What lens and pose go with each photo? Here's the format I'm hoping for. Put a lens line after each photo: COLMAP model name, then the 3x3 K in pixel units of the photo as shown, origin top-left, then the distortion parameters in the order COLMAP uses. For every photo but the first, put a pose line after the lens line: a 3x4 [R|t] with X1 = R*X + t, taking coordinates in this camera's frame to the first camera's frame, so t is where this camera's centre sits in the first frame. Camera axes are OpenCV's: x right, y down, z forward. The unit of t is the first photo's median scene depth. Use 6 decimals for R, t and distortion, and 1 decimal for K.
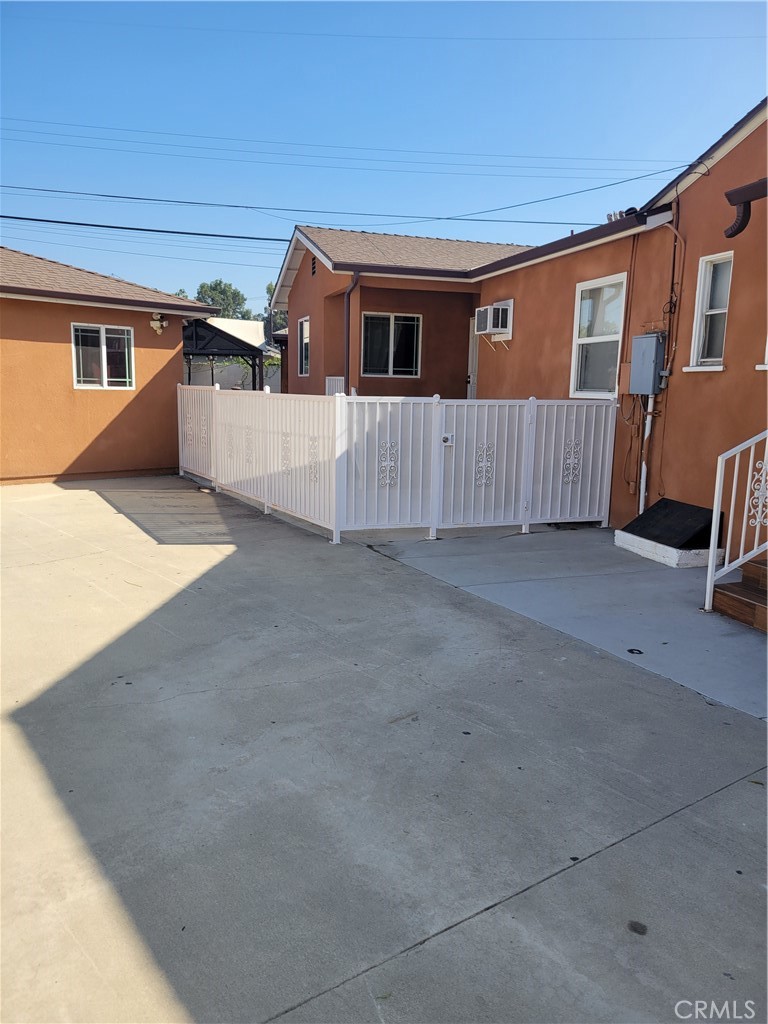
lens RADIAL K [[770.2, 0, 375.6], [0, 770.2, 508.8], [0, 0, 1]] dist [0.050134, -0.035805]
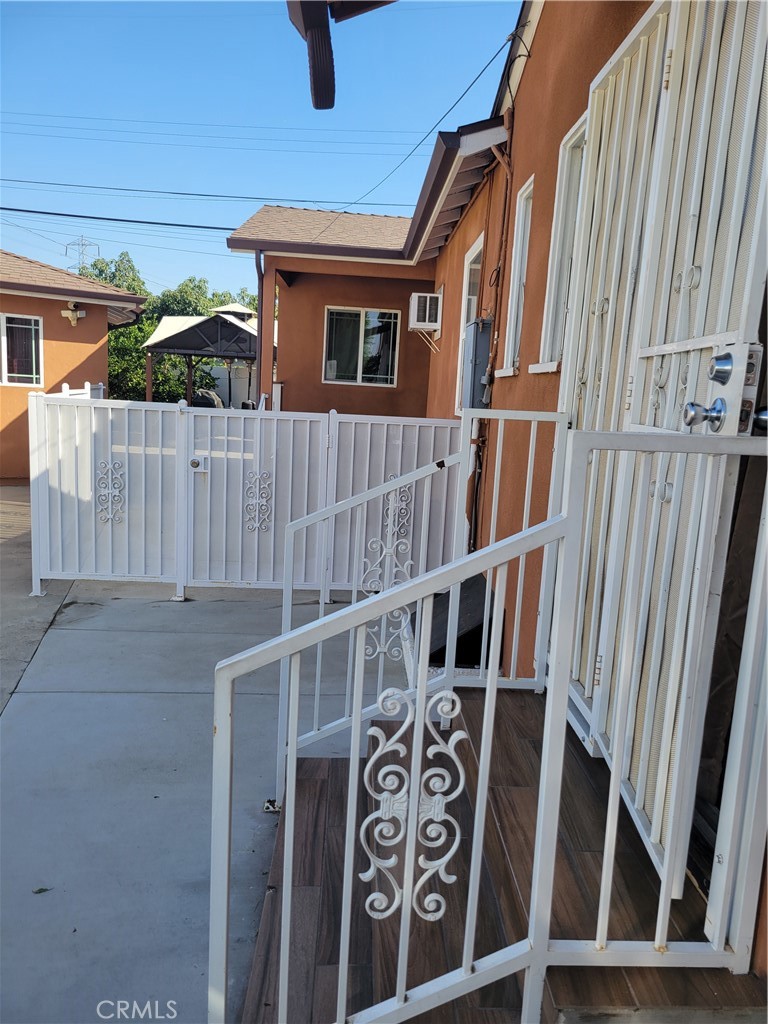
lens RADIAL K [[770.2, 0, 393.1], [0, 770.2, 509.8], [0, 0, 1]] dist [0.050134, -0.035805]
pose [[0.971226, 0.069267, -0.227863, 0.314665], [-0.073458, 0.997249, -0.009950, -0.038518], [0.226547, 0.026402, 0.973642, 0.250903]]
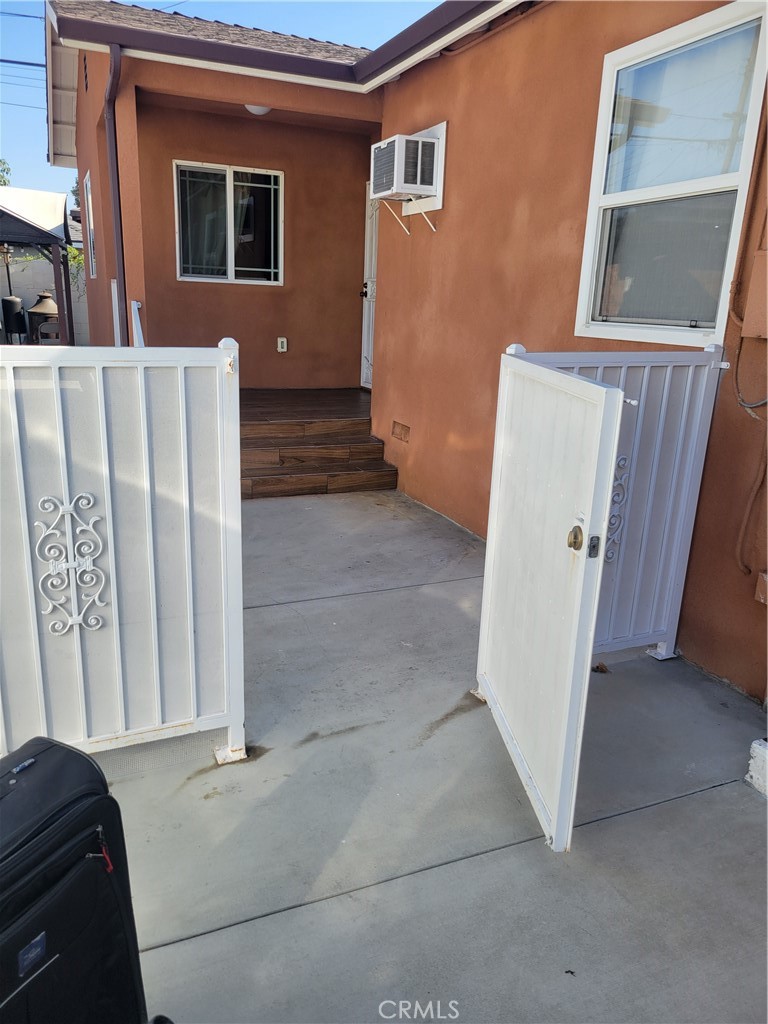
lens RADIAL K [[770.2, 0, 384.1], [0, 770.2, 507.7], [0, 0, 1]] dist [0.050134, -0.035805]
pose [[0.992298, -0.017520, 0.122628, 0.073288], [0.003904, 0.993879, 0.110409, -0.082010], [-0.123811, -0.109080, 0.986292, 0.485741]]
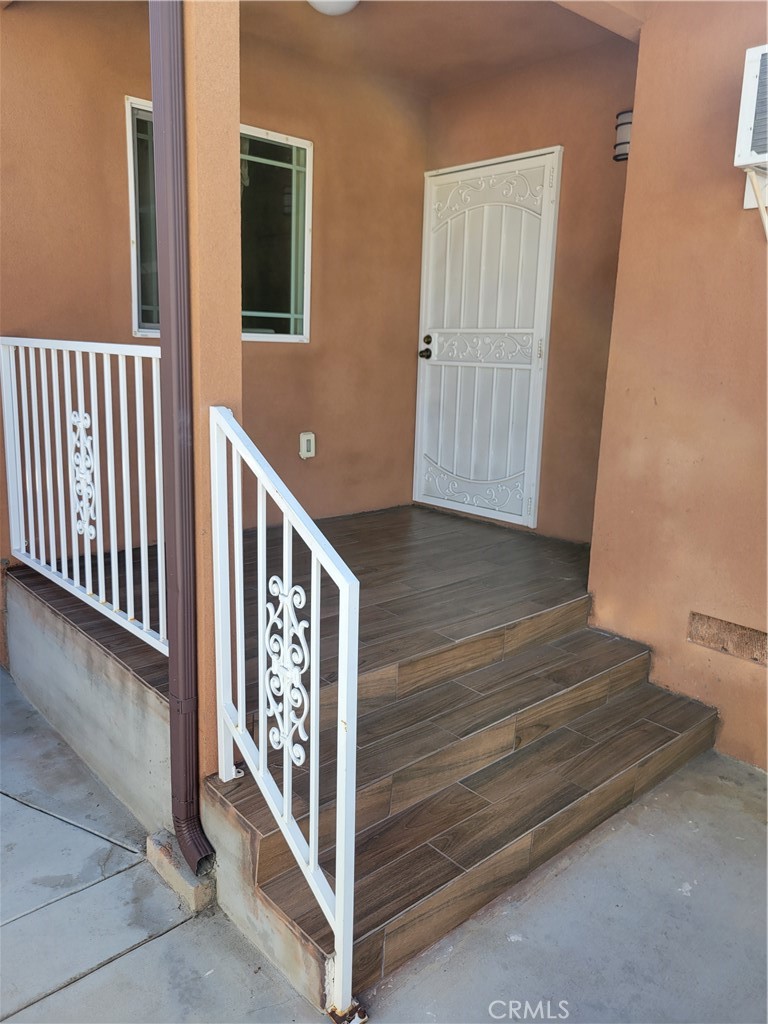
lens RADIAL K [[770.2, 0, 371.3], [0, 770.2, 481.1], [0, 0, 1]] dist [0.050134, -0.035805]
pose [[0.900916, -0.073637, 0.427700, -0.080604], [0.062565, 0.997243, 0.039906, -0.152656], [-0.429459, -0.009193, 0.903039, 0.865218]]
